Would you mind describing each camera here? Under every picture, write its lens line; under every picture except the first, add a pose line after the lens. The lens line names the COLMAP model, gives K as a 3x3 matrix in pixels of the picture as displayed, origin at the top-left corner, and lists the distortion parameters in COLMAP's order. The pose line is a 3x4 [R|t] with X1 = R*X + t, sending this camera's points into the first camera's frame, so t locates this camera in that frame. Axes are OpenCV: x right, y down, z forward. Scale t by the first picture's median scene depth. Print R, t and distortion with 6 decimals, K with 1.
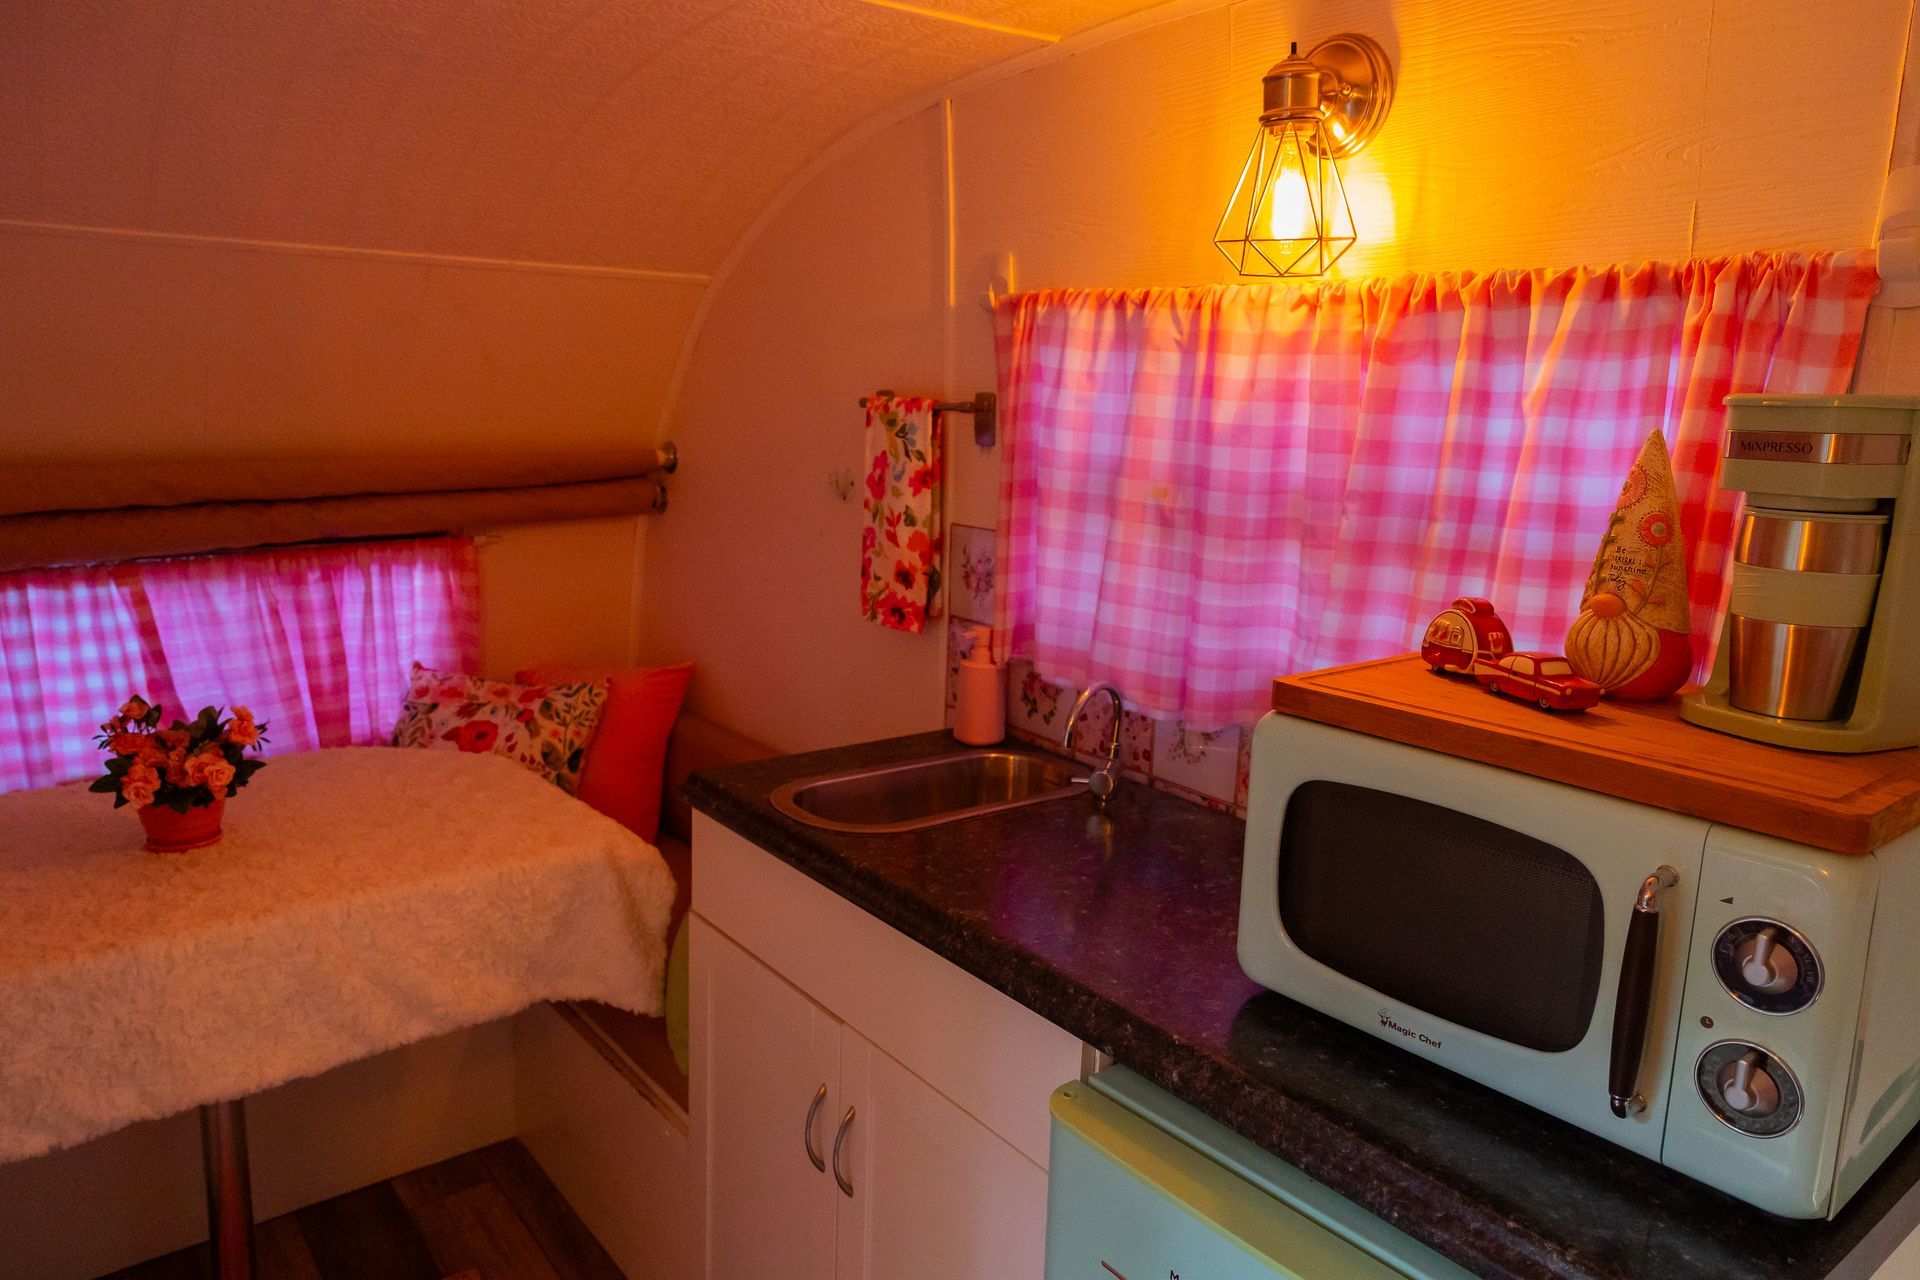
lens RADIAL K [[1309.3, 0, 962.7], [0, 1309.3, 643.0], [0, 0, 1]] dist [0.019247, -0.001248]
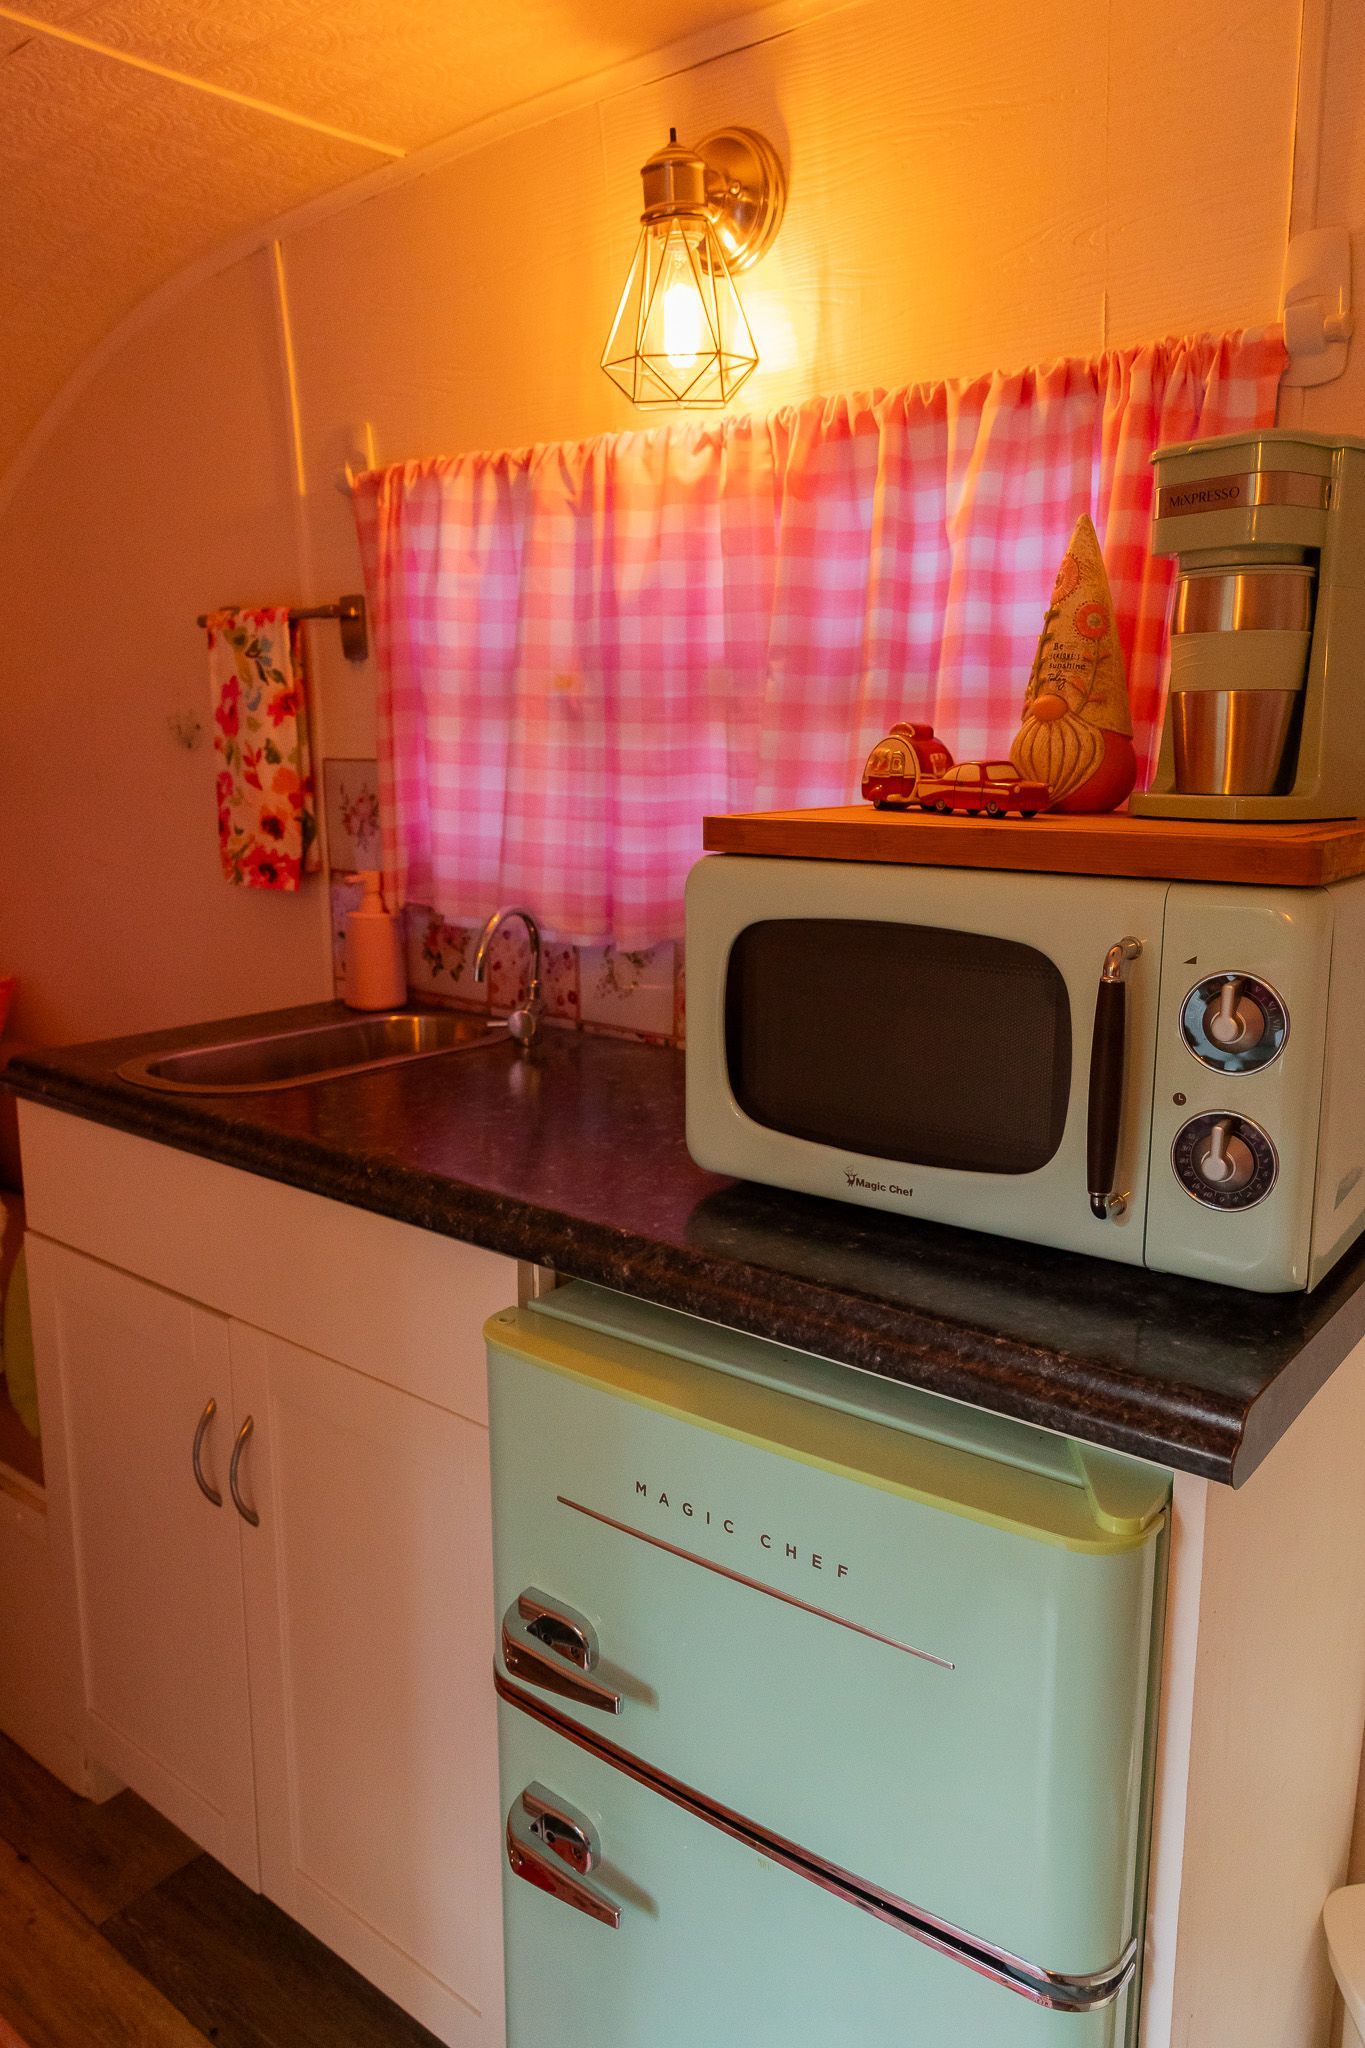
lens RADIAL K [[1471.1, 0, 679.2], [0, 1471.1, 1020.9], [0, 0, 1]] dist [0.023486, -0.005149]
pose [[0.974943, -0.076957, 0.208721, 0.005230], [0.074907, 0.997033, 0.017721, 0.114325], [-0.209465, -0.001642, 0.977815, 0.035939]]
